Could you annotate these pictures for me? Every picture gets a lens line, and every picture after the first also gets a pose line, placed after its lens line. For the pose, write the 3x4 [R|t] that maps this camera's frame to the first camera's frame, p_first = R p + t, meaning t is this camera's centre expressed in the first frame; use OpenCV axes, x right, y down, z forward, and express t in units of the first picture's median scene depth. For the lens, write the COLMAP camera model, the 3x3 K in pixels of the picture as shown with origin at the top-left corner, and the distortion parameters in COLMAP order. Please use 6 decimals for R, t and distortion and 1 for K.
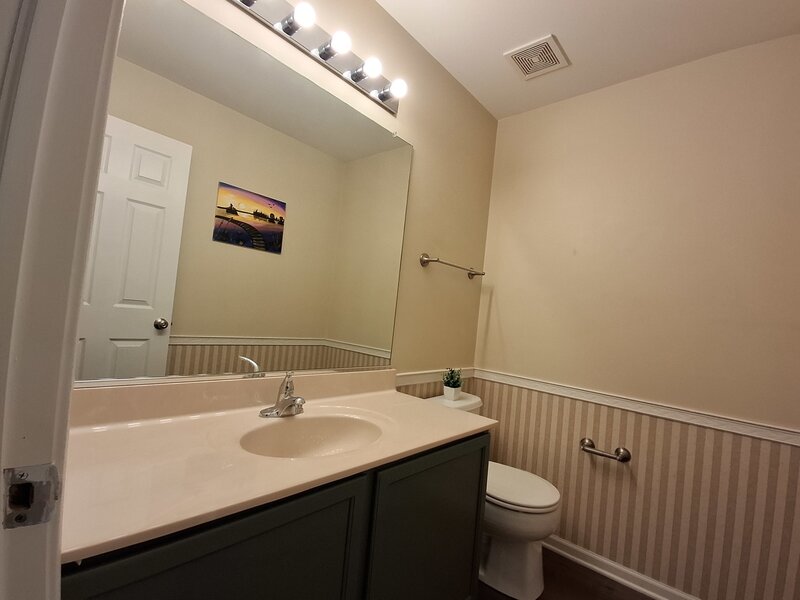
lens RADIAL K [[371.8, 0, 410.8], [0, 371.8, 300.3], [0, 0, 1]] dist [0.002146, -0.019036]
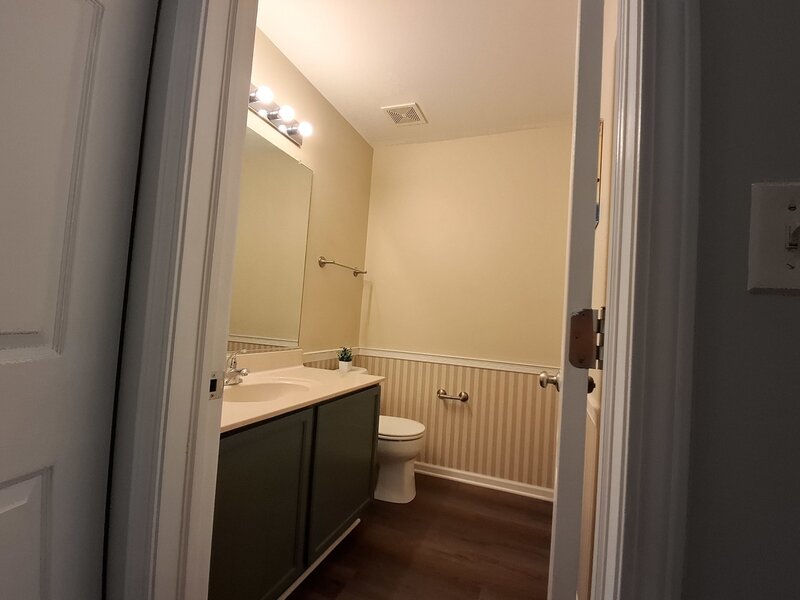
lens RADIAL K [[373.4, 0, 416.6], [0, 373.4, 302.0], [0, 0, 1]] dist [0.000719, -0.018797]
pose [[0.928580, -0.023595, 0.370381, -0.143305], [0.014492, 0.999521, 0.027341, -0.003069], [-0.370849, -0.020021, 0.928478, -0.302618]]
